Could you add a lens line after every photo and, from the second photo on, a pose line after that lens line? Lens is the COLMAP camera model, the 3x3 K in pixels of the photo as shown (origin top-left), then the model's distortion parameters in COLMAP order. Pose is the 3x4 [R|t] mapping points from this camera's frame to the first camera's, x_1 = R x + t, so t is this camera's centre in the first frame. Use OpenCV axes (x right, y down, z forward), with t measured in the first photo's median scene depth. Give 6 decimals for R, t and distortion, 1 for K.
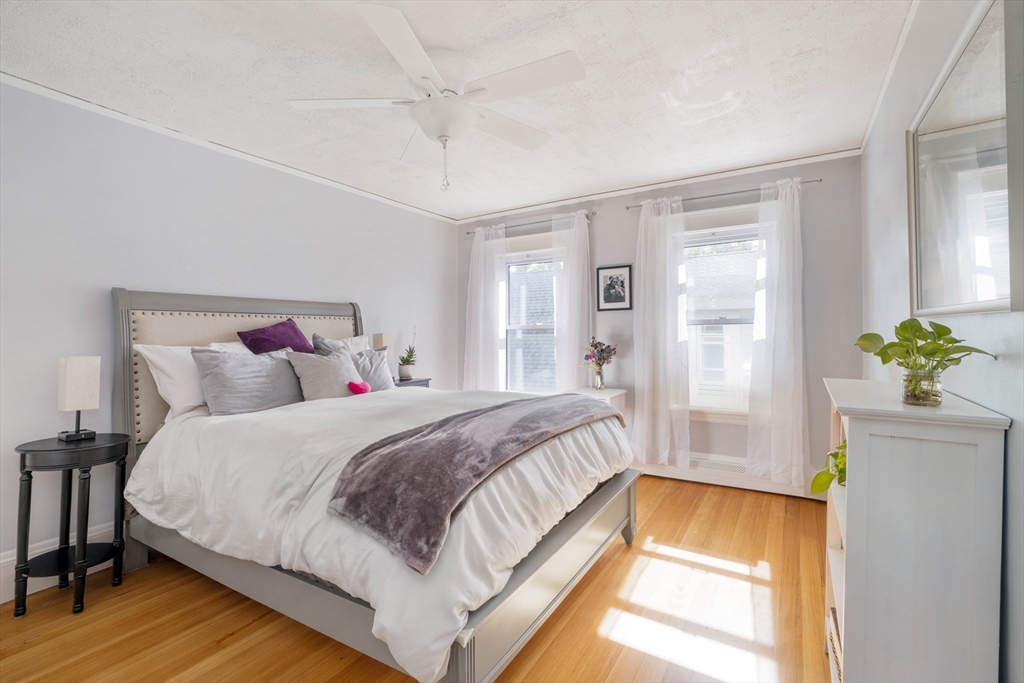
lens RADIAL K [[462.1, 0, 512.0], [0, 462.1, 341.5], [0, 0, 1]] dist [-0.002107, -0.000020]
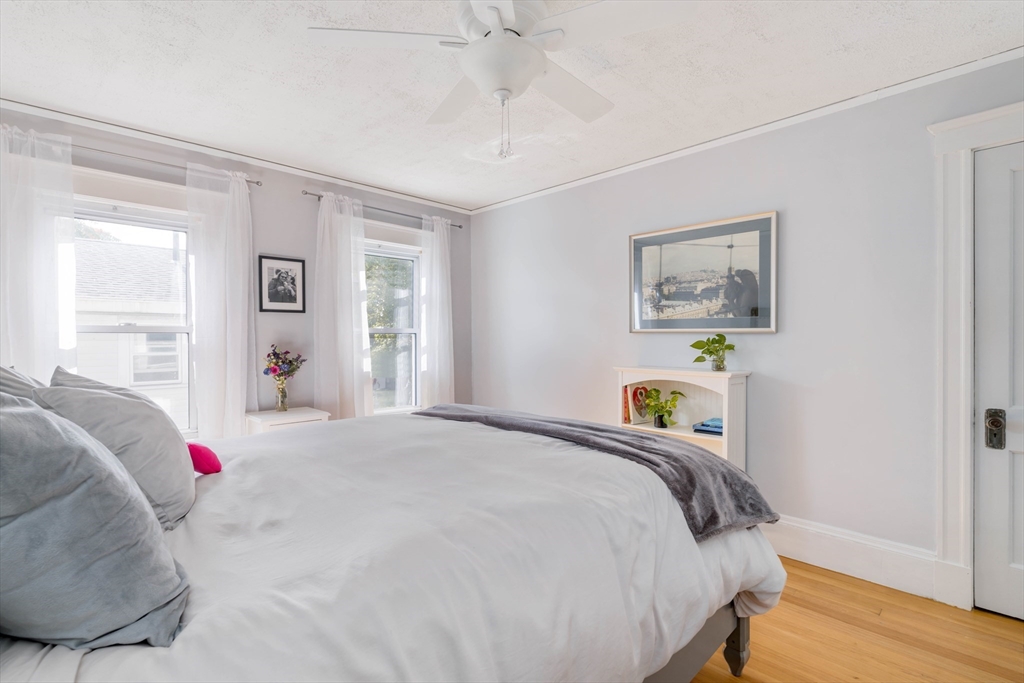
lens RADIAL K [[462.1, 0, 512.0], [0, 462.1, 341.5], [0, 0, 1]] dist [-0.002107, -0.000020]
pose [[0.232452, -0.001143, 0.972607, -0.470793], [0.021737, 0.999756, -0.004020, -0.004345], [-0.972365, 0.022076, 0.232420, 0.425659]]
